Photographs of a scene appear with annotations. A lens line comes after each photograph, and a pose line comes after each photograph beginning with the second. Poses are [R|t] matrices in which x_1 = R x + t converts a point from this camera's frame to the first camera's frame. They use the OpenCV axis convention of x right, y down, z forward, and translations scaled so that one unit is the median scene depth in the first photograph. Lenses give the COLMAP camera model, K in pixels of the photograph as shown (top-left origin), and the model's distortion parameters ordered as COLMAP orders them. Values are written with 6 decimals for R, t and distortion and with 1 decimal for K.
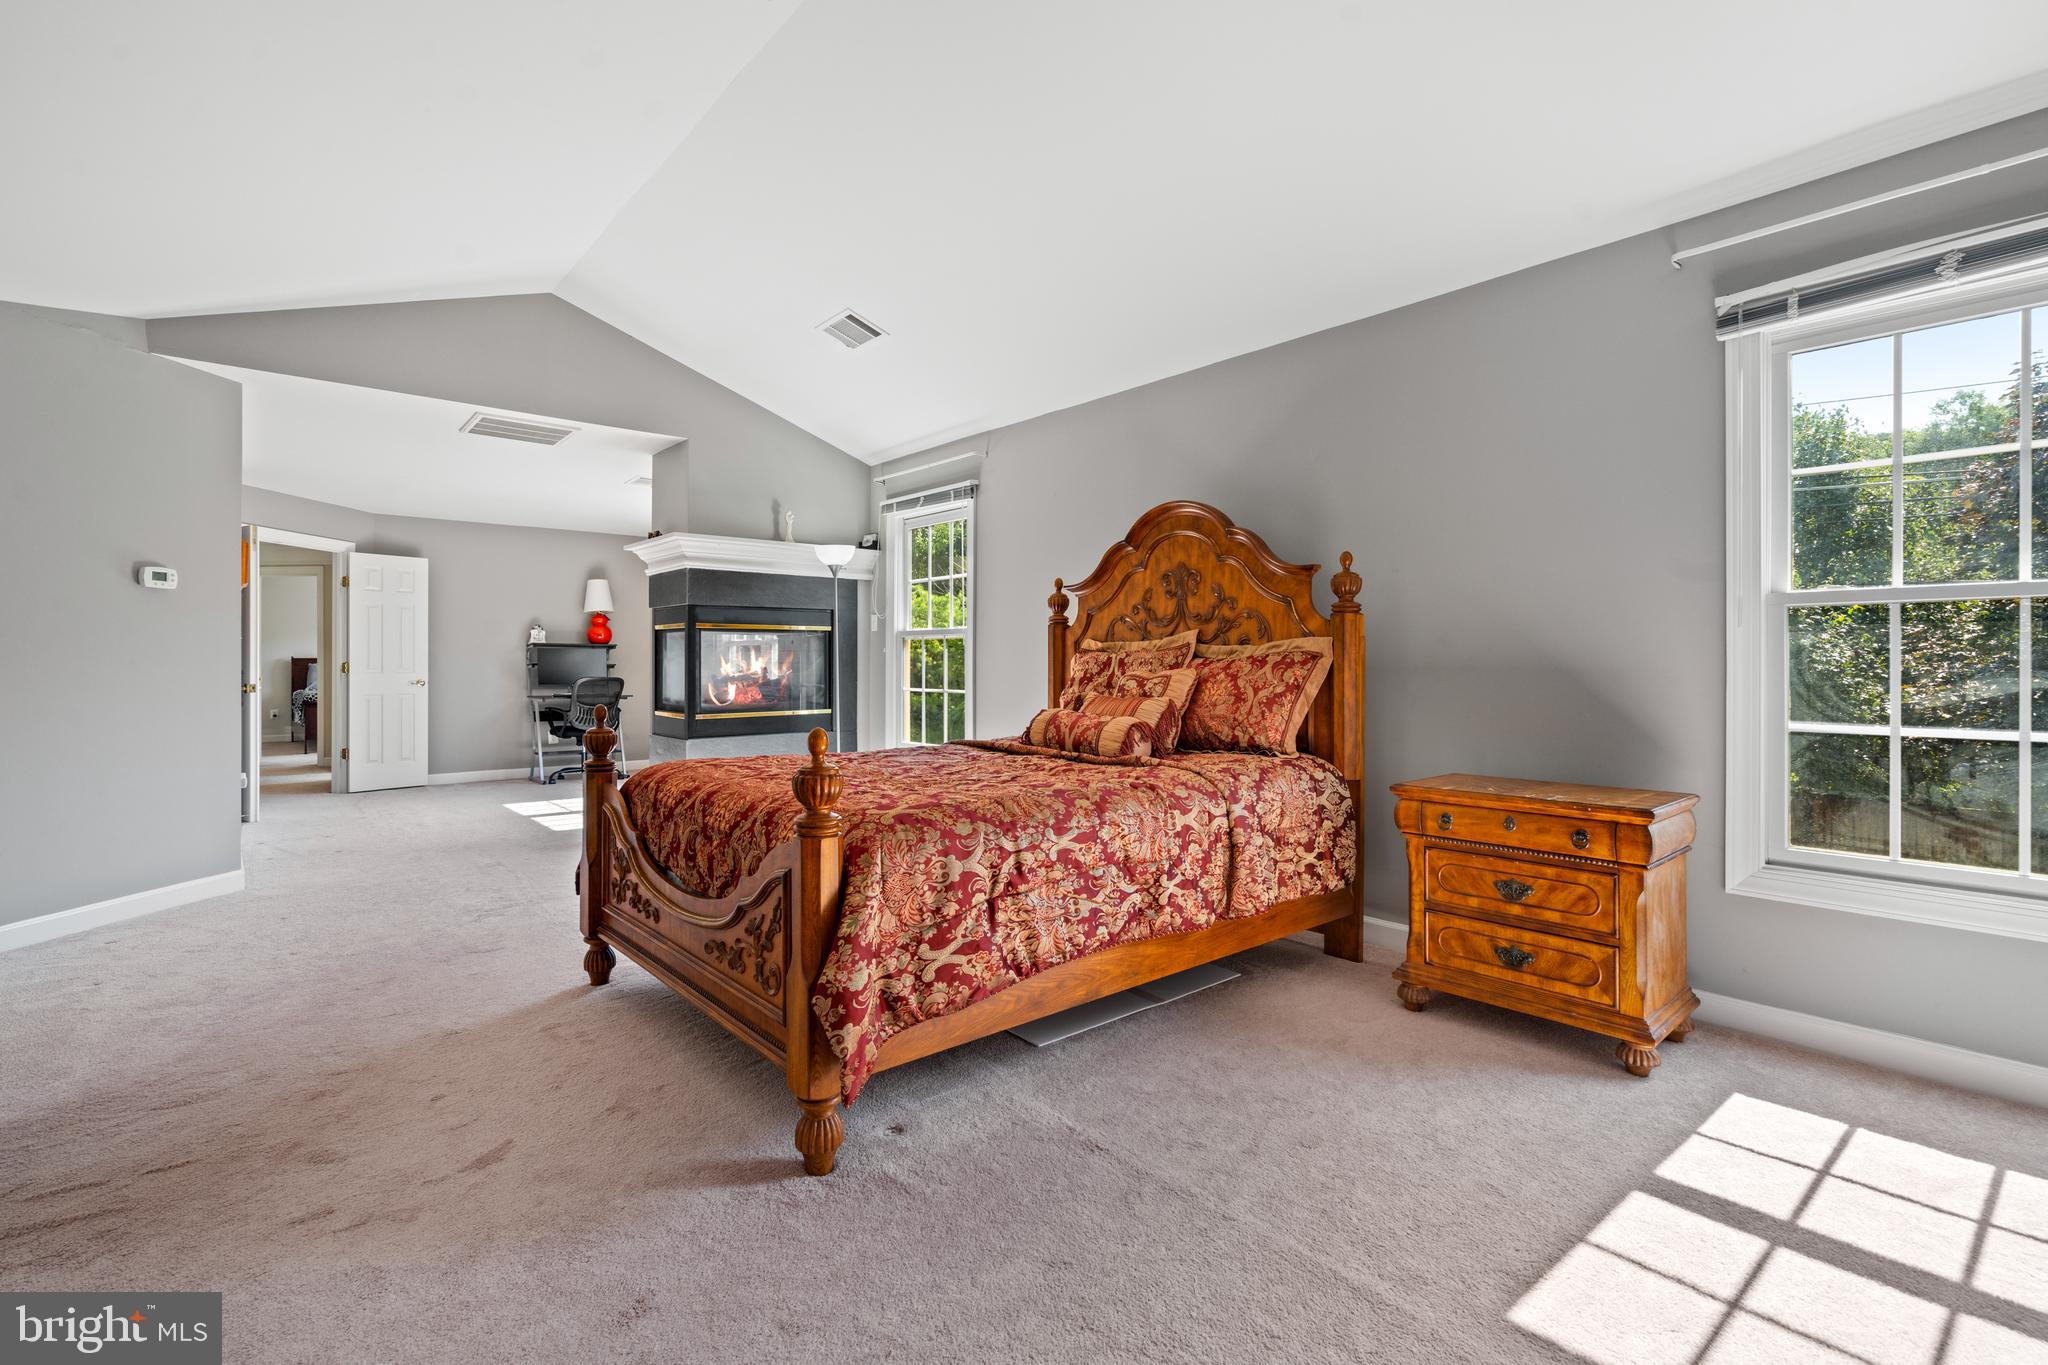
lens RADIAL K [[934.7, 0, 1034.9], [0, 934.7, 662.9], [0, 0, 1]] dist [0.000193, 0.000948]
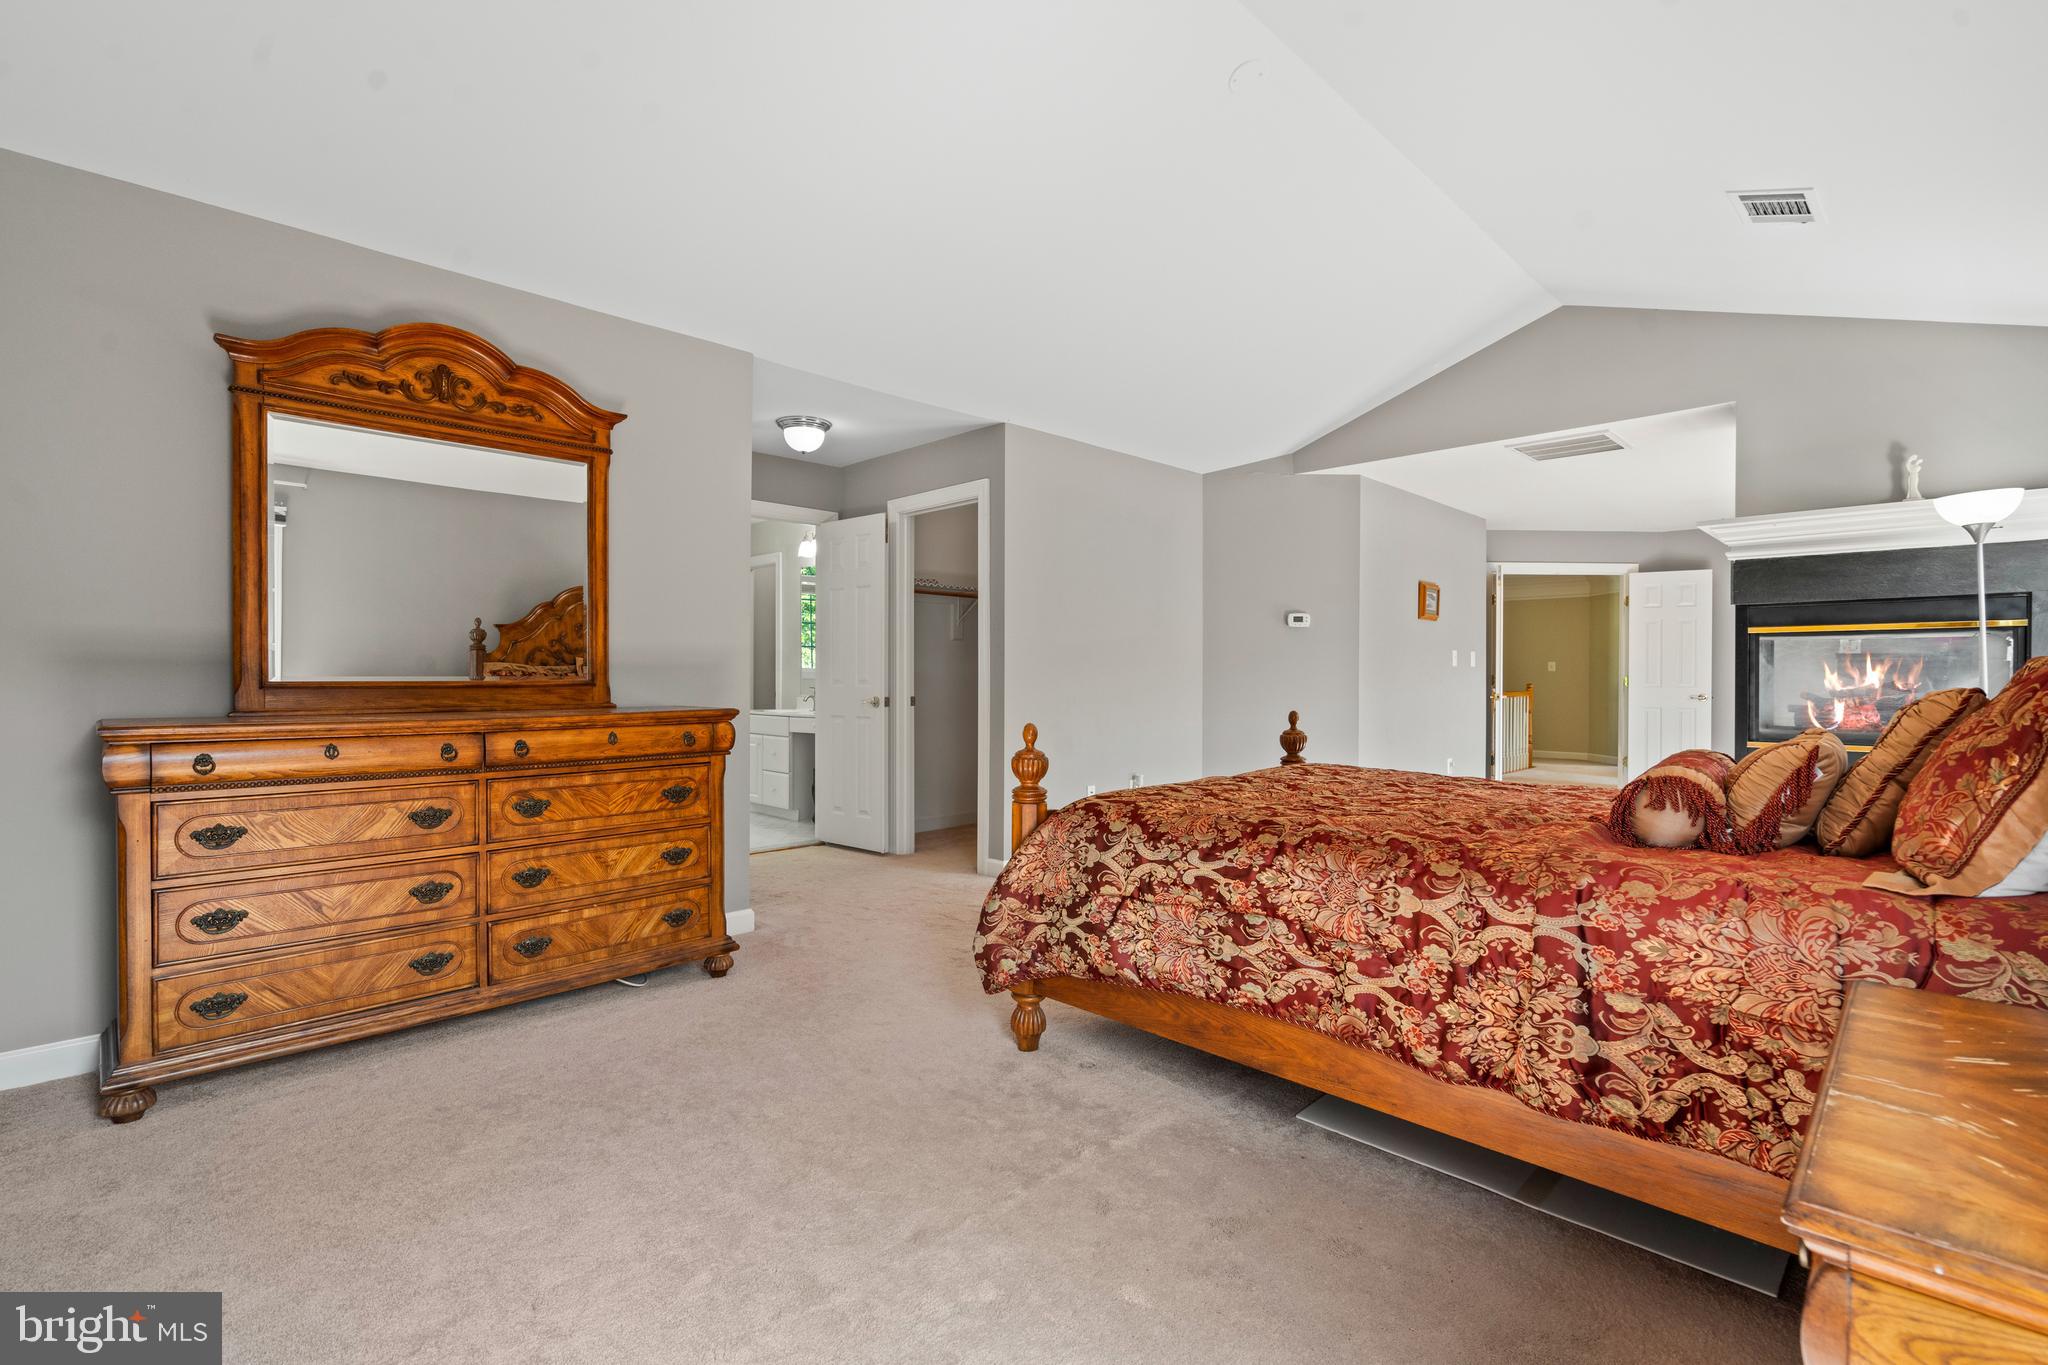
lens RADIAL K [[931.1, 0, 1021.8], [0, 931.1, 690.4], [0, 0, 1]] dist [-0.001575, 0.000732]
pose [[0.062749, 0.016317, -0.997896, 0.814914], [-0.002543, 0.999866, 0.016189, 0.000651], [0.998026, 0.001522, 0.062783, 0.664352]]
